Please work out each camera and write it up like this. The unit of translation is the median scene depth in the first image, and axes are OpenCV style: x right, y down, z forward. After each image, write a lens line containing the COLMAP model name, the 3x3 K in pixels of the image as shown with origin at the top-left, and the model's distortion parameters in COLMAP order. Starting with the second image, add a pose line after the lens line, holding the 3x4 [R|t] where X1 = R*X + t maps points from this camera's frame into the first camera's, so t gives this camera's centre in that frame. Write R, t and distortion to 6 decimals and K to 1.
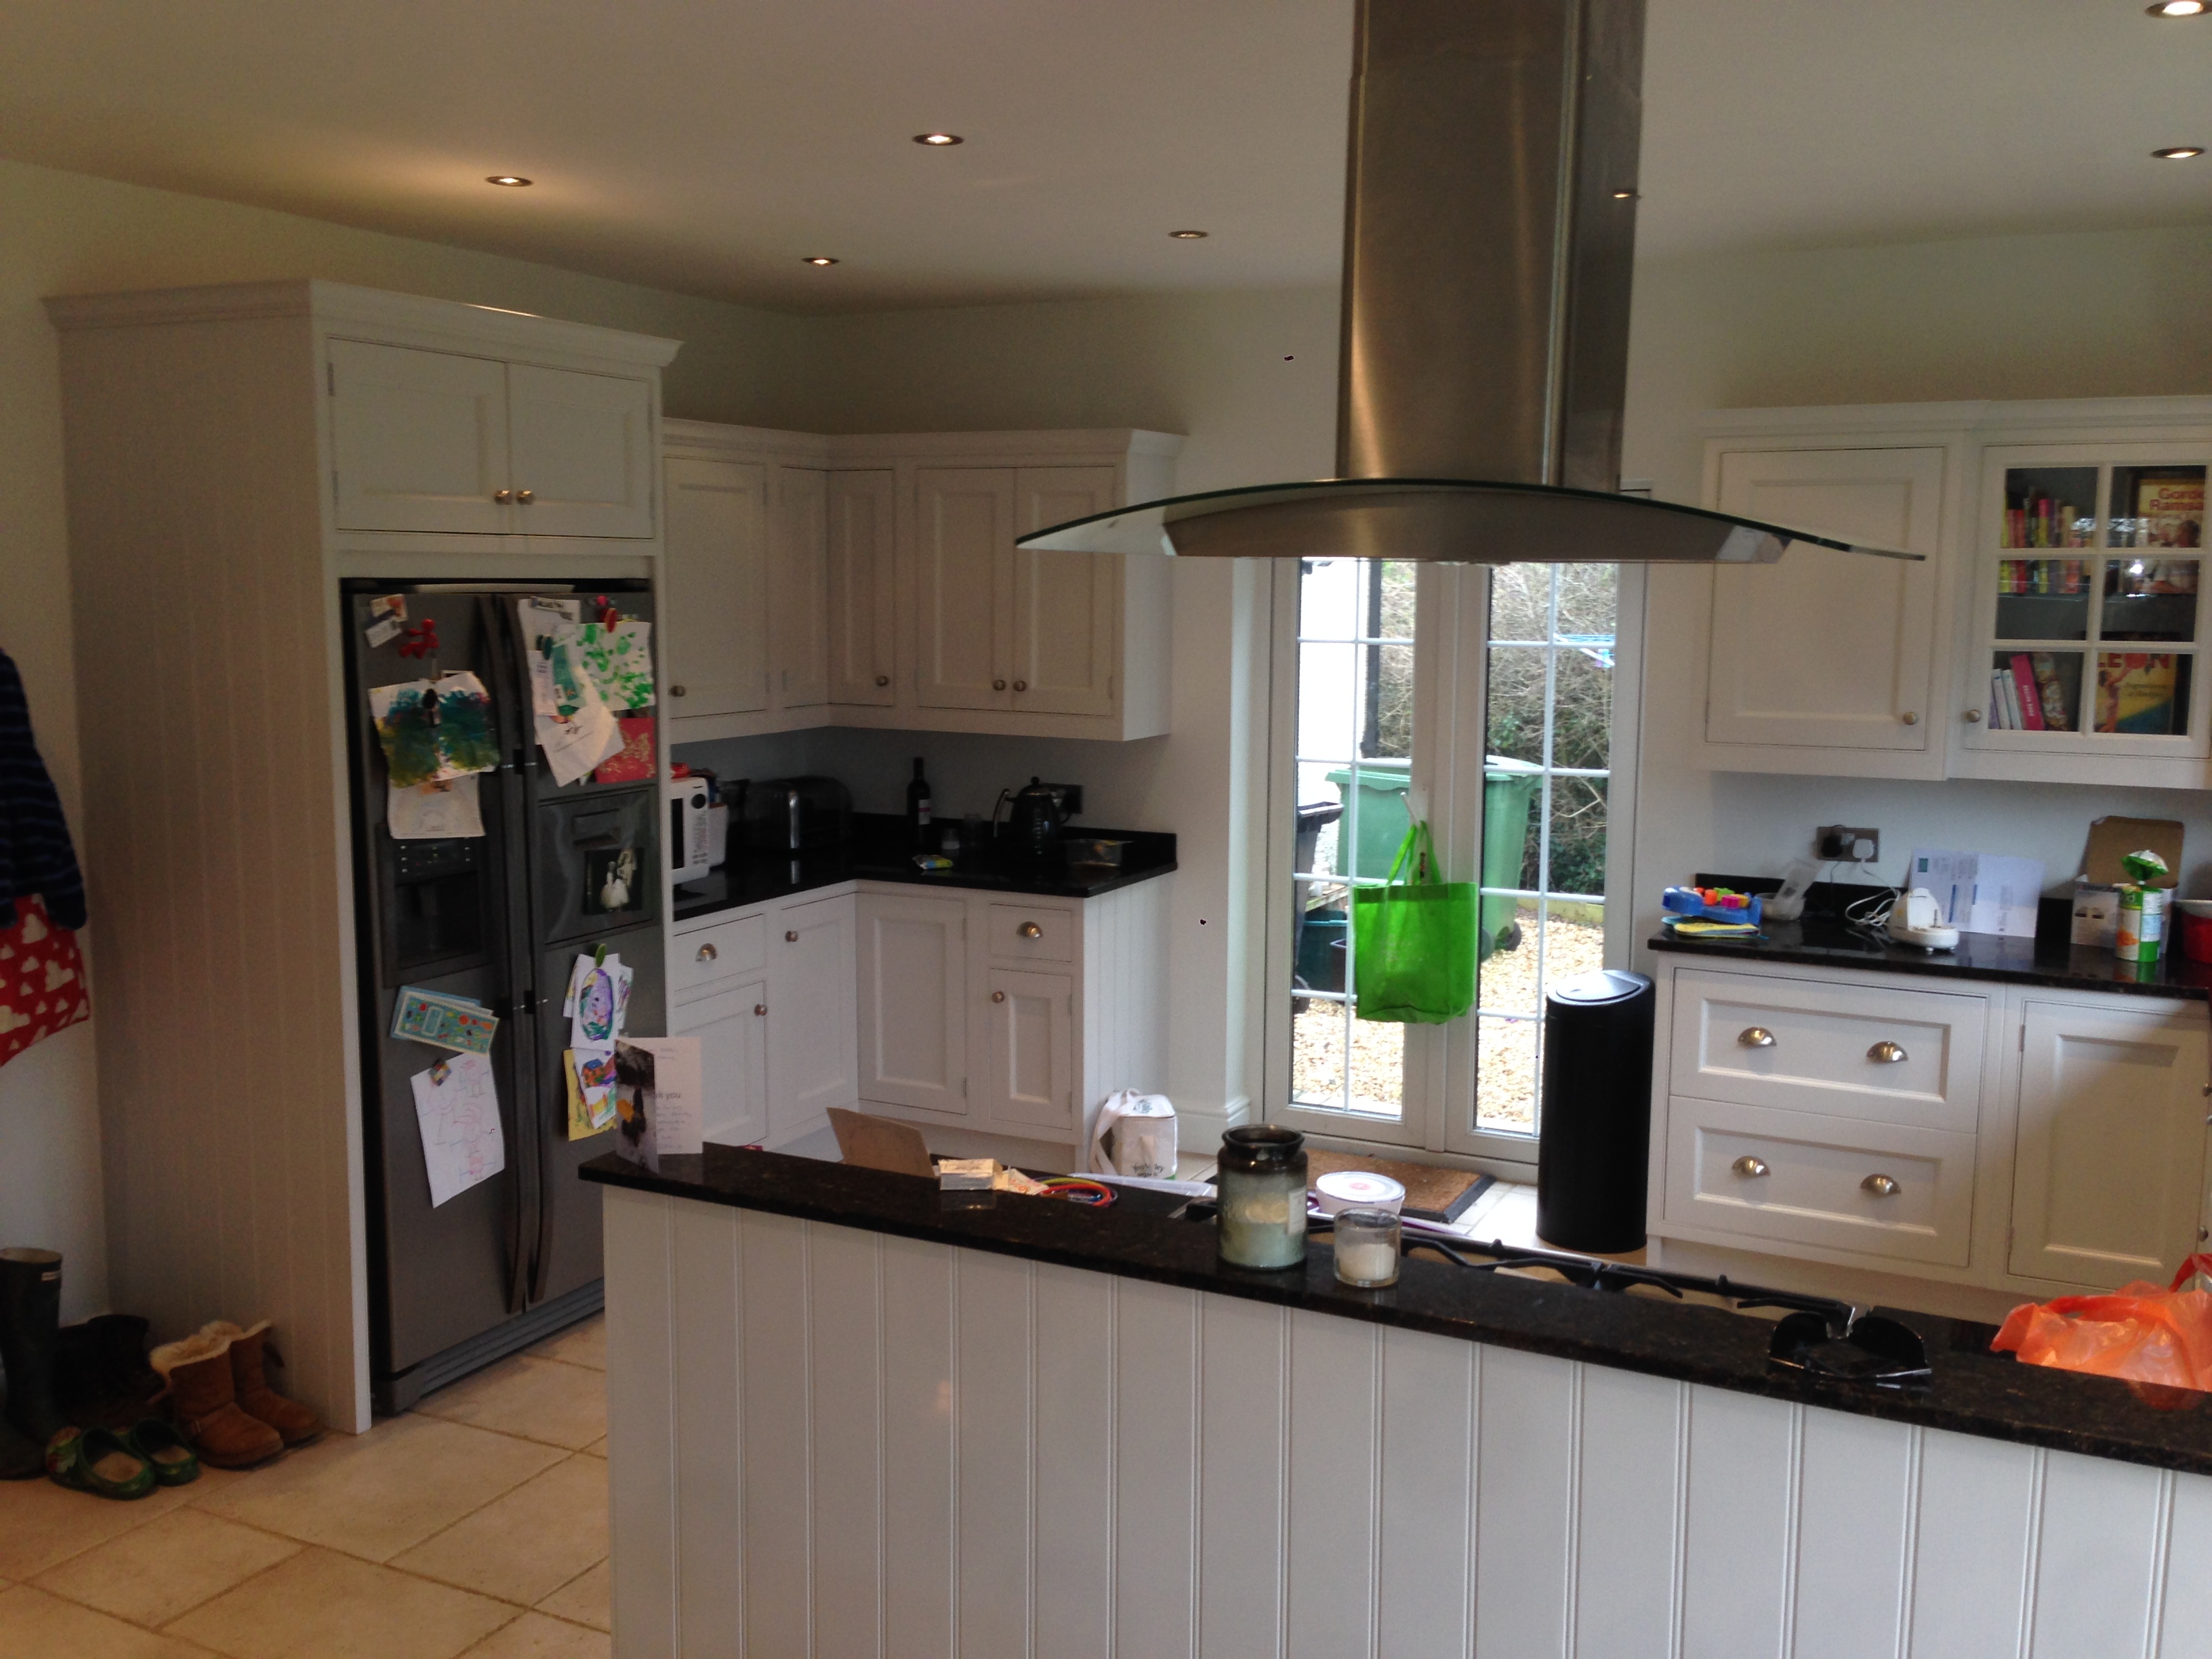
lens RADIAL K [[2020.8, 0, 1110.9], [0, 2020.8, 836.6], [0, 0, 1]] dist [0.091481, -0.136889]
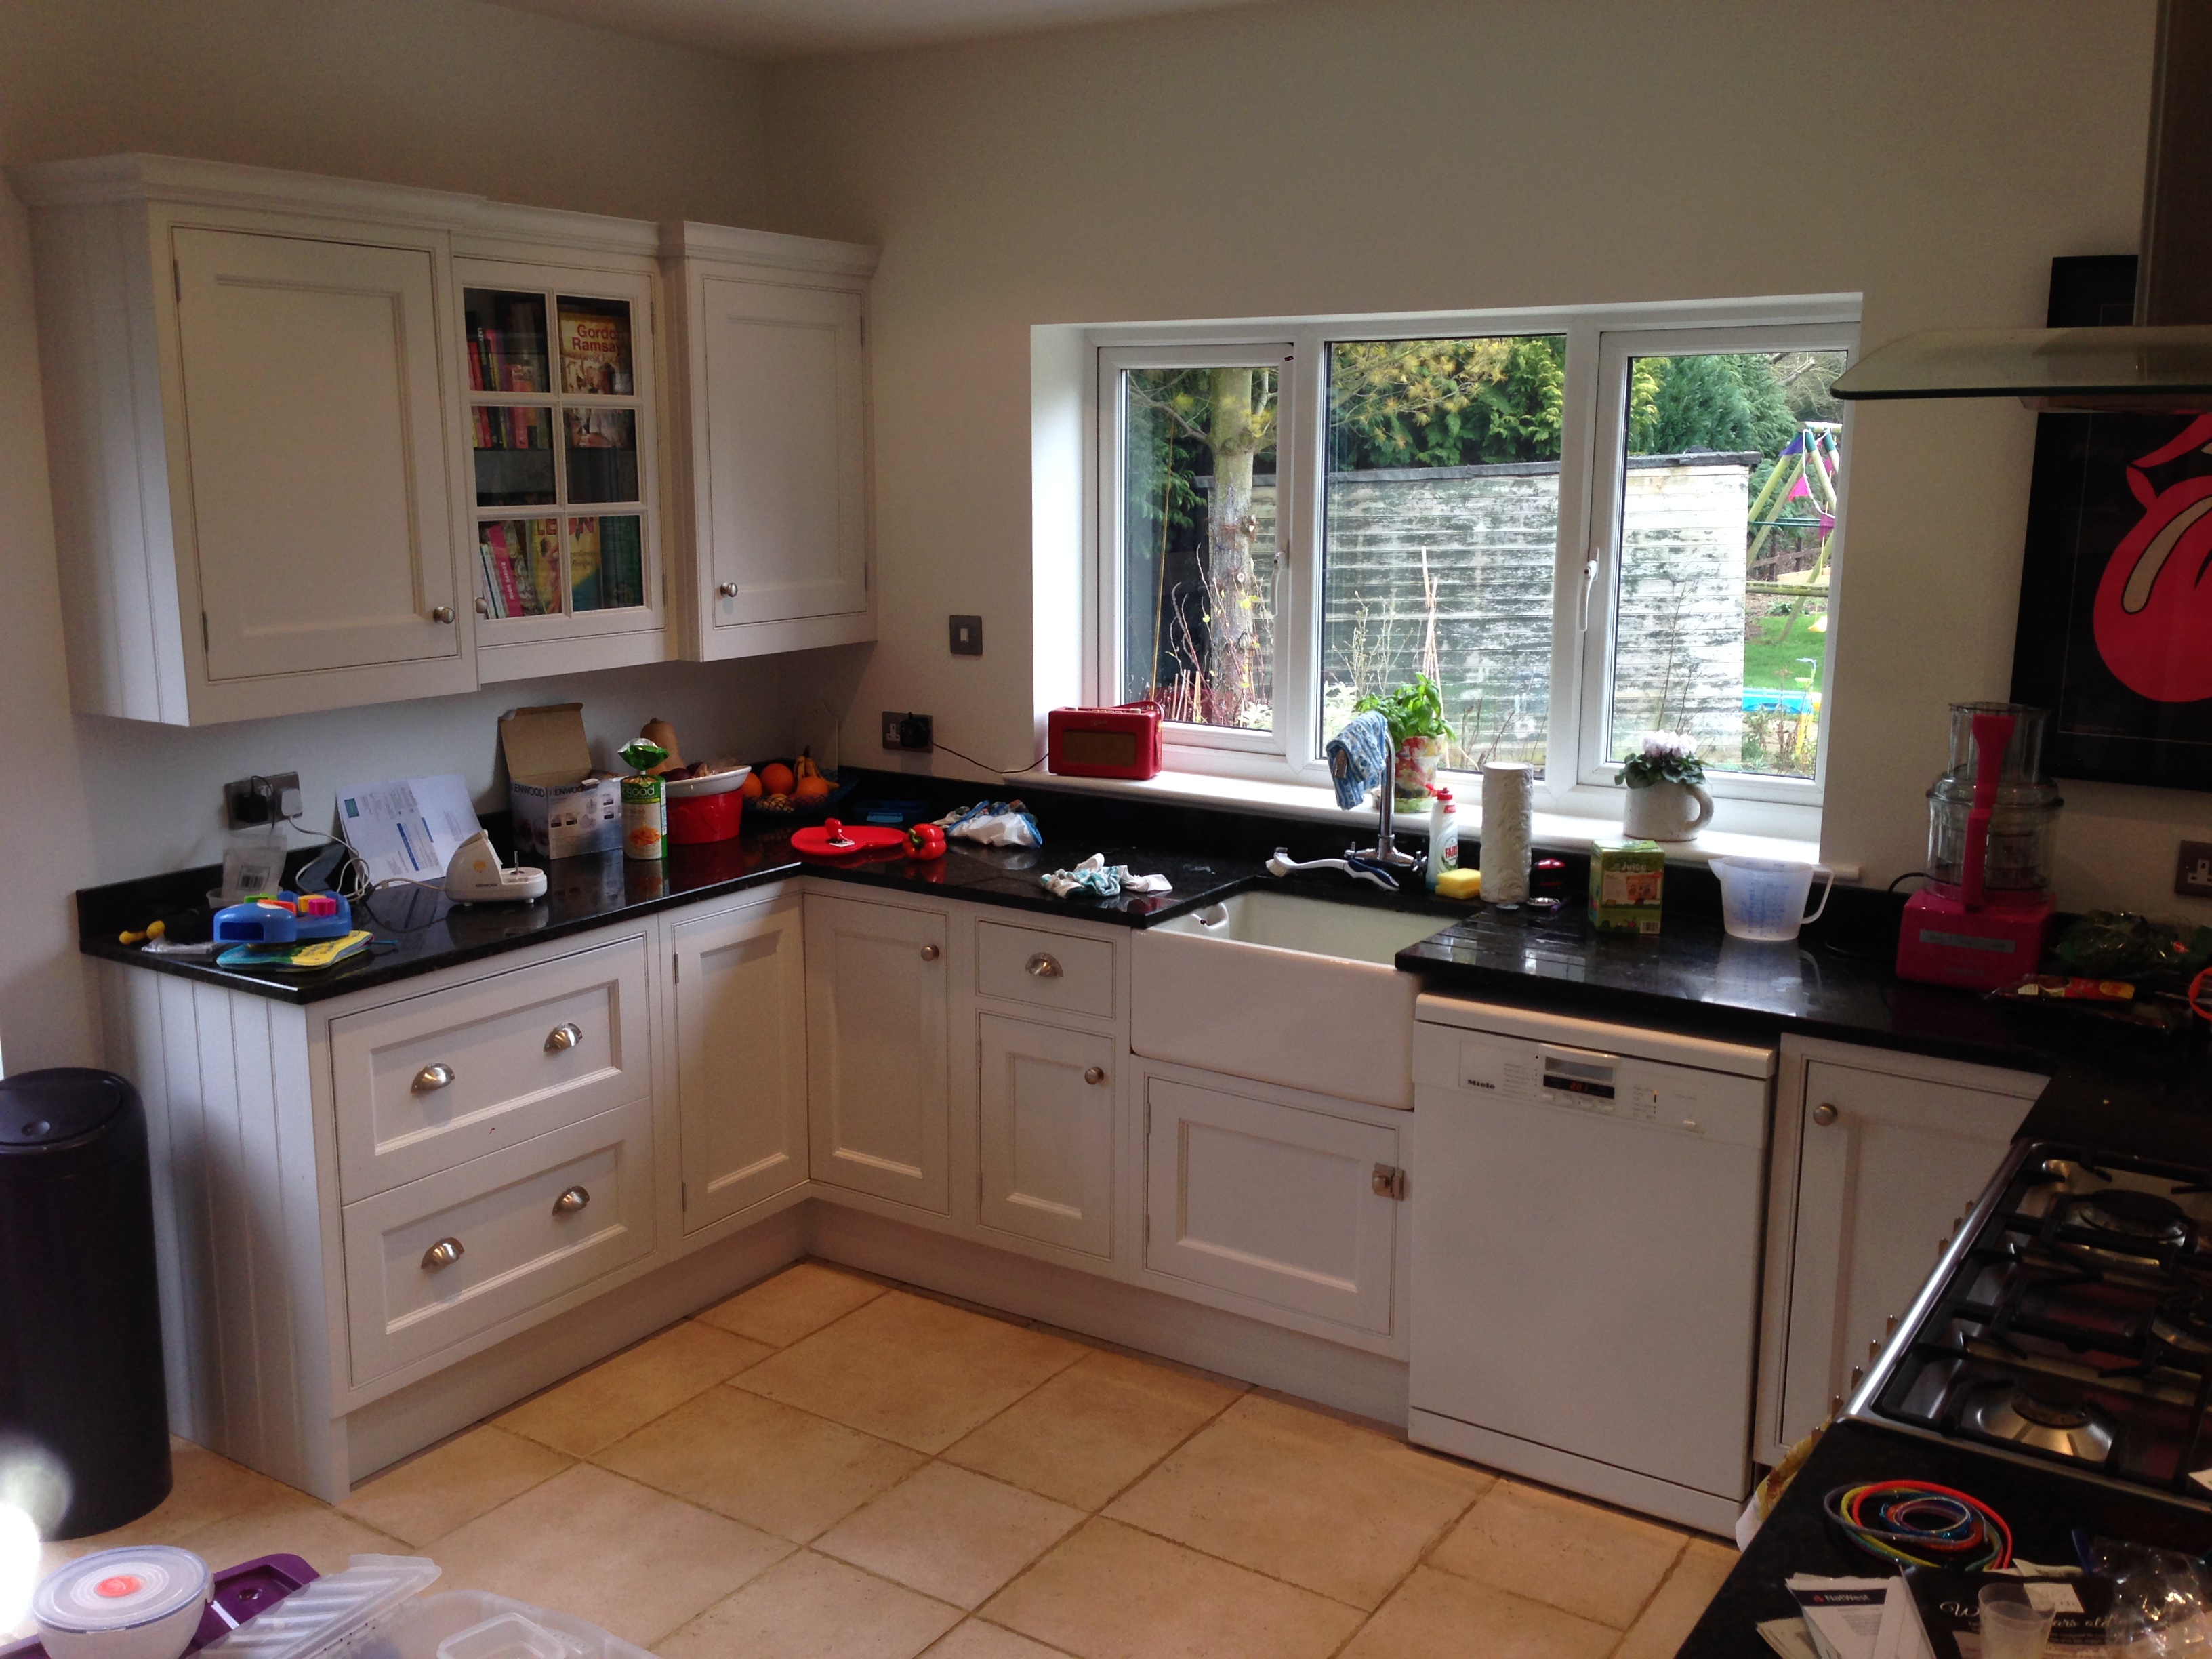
lens RADIAL K [[2013.0, 0, 1112.9], [0, 2013.0, 836.4], [0, 0, 1]] dist [0.086601, -0.121273]
pose [[0.103137, -0.199890, 0.974375, -0.340578], [0.124689, 0.974470, 0.186711, -0.088534], [-0.986821, 0.102237, 0.125428, 0.672638]]
